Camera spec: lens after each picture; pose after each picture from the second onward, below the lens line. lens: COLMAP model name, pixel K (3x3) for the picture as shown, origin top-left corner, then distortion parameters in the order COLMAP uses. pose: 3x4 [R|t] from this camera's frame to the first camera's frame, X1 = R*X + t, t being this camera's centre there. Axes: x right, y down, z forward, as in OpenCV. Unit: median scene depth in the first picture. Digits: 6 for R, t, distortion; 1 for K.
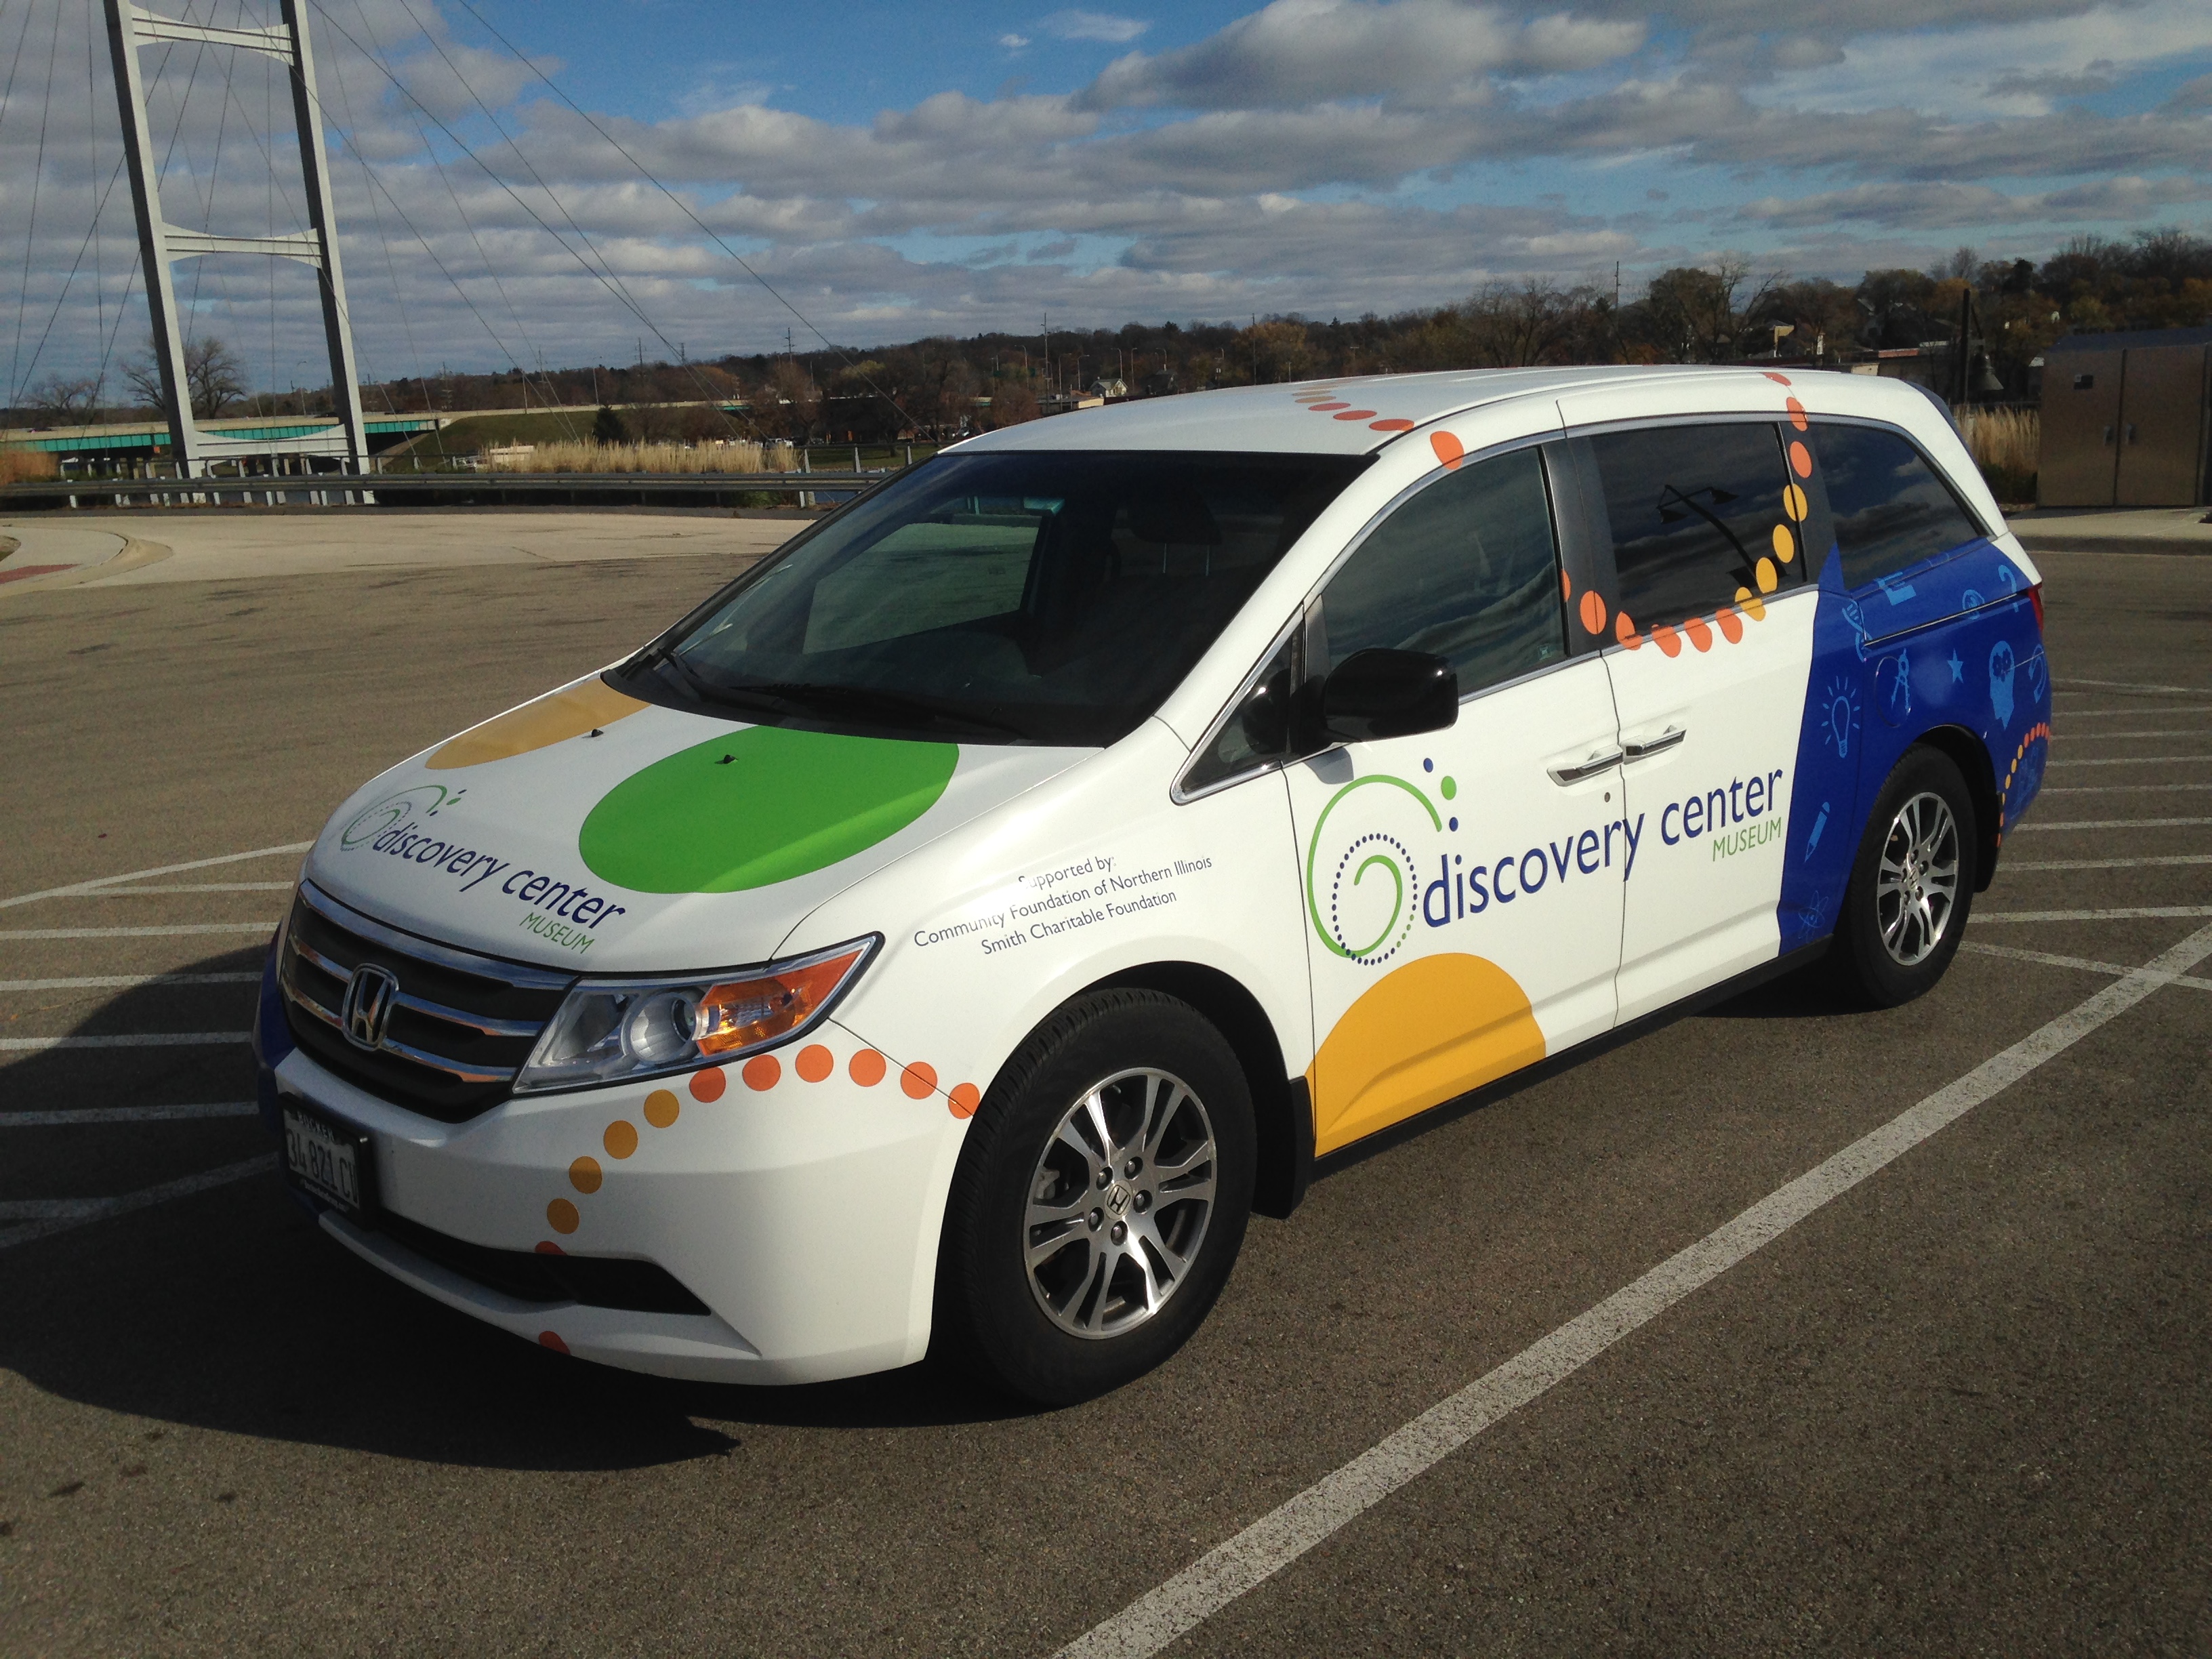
lens RADIAL K [[1942.0, 0, 1106.0], [0, 1942.0, 829.5], [0, 0, 1]] dist [0.178794, -0.195699]
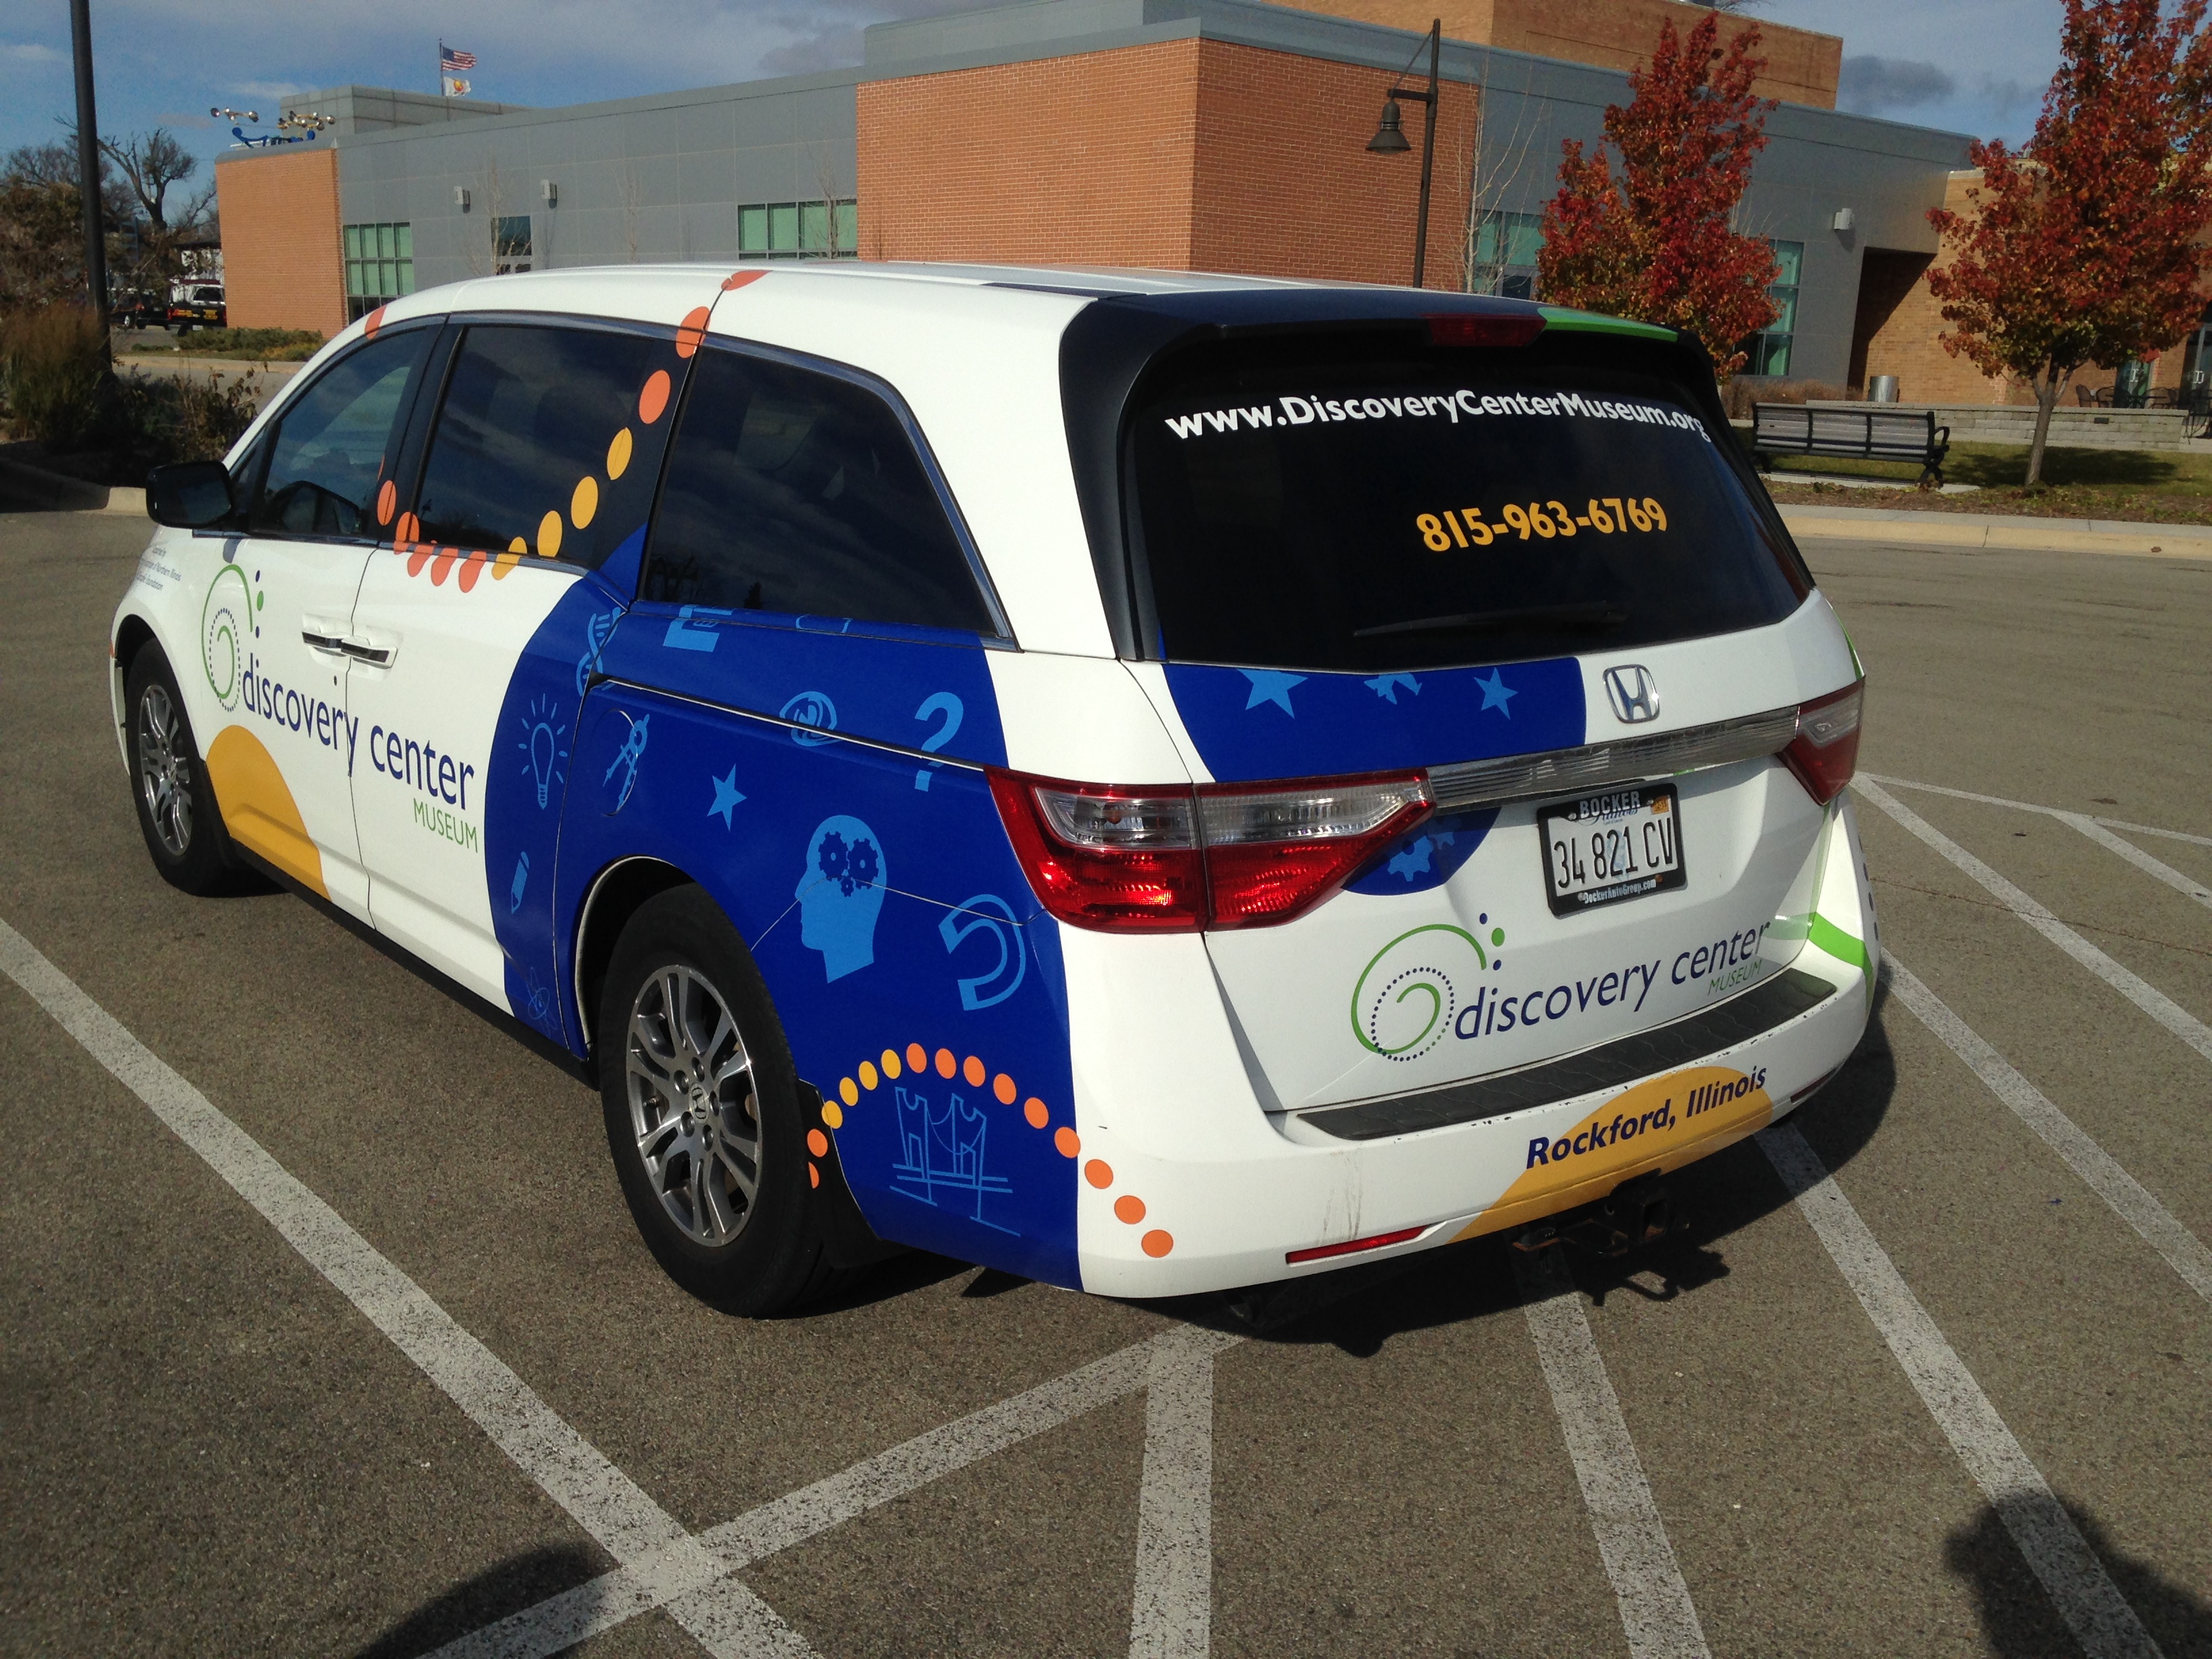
lens RADIAL K [[1942.0, 0, 1106.0], [0, 1942.0, 829.5], [0, 0, 1]] dist [0.178794, -0.195699]
pose [[-0.075708, 0.272999, -0.959031, 1.126096], [-0.242376, 0.927907, 0.283273, -0.303441], [0.967224, 0.253892, -0.004082, 1.296802]]
